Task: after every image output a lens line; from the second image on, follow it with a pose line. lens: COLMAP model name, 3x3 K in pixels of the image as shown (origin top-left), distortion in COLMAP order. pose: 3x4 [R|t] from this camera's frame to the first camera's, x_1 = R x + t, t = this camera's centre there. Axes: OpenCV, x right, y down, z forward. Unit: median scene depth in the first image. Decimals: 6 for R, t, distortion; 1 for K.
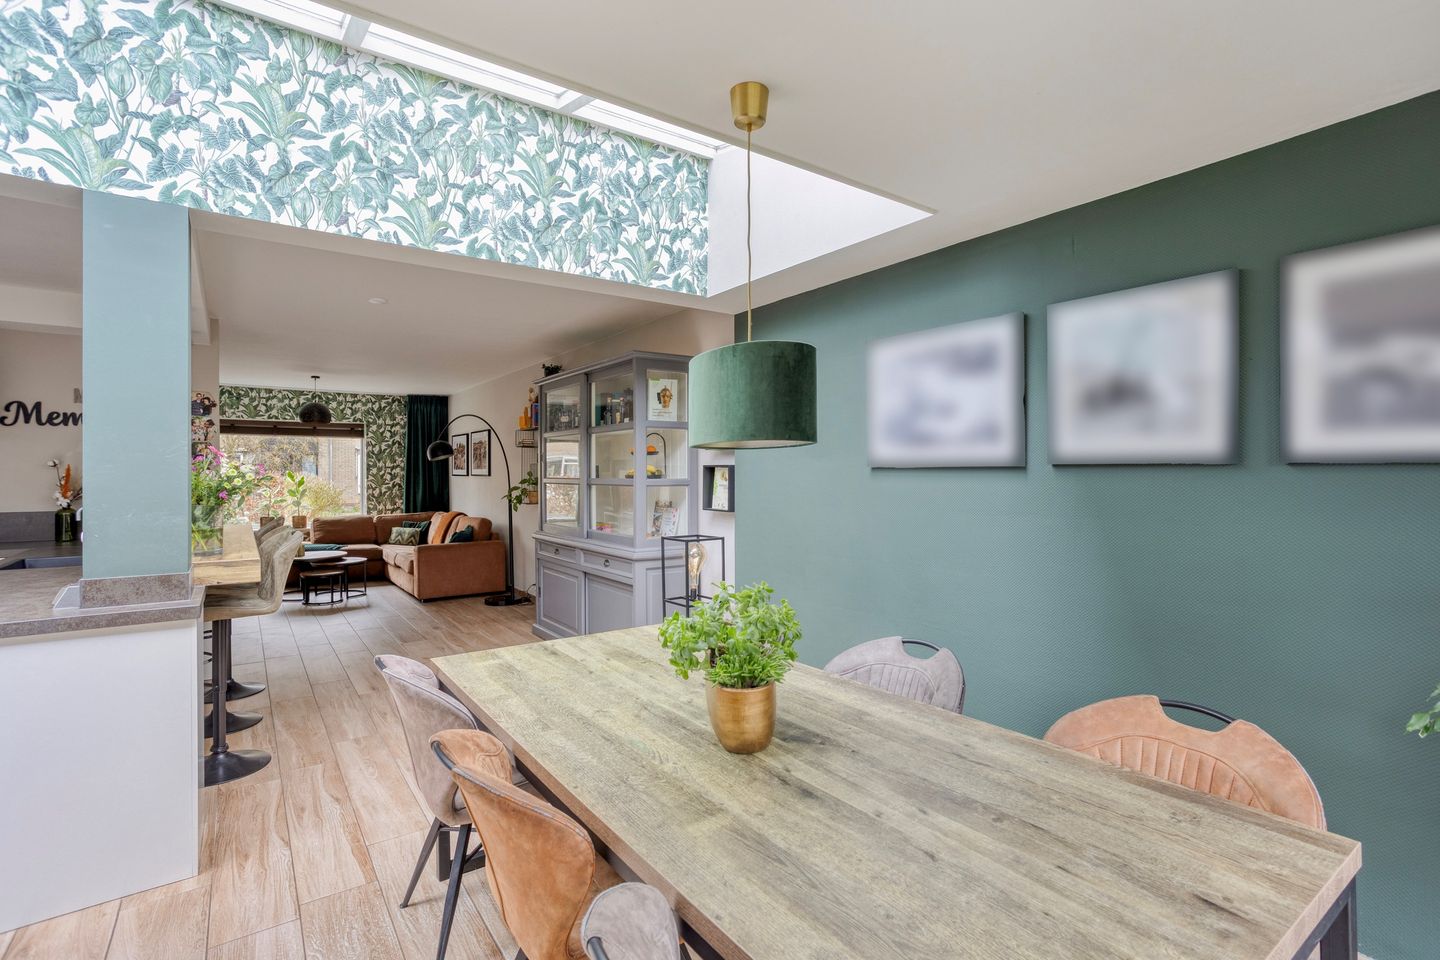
lens RADIAL K [[691.8, 0, 716.4], [0, 691.8, 471.6], [0, 0, 1]] dist [-0.051280, 0.030678]
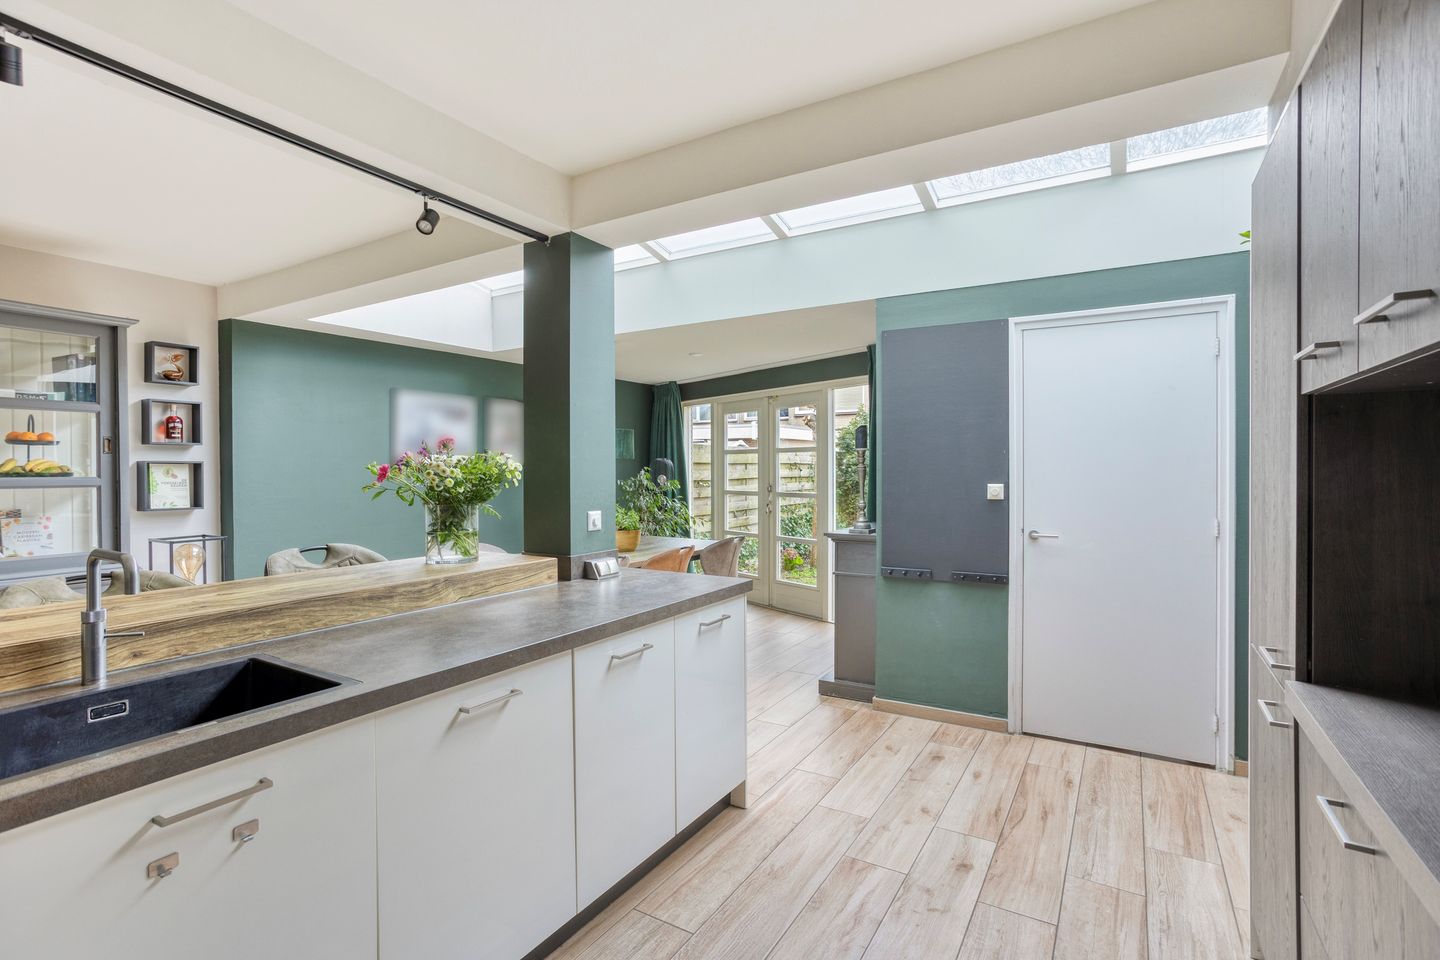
lens RADIAL K [[682.3, 0, 719.1], [0, 682.3, 474.8], [0, 0, 1]] dist [-0.045441, 0.028261]
pose [[-0.394385, -0.004927, 0.918932, -1.108678], [0.002472, 0.999976, 0.006422, 0.004902], [-0.918942, 0.004805, -0.394364, 0.672598]]
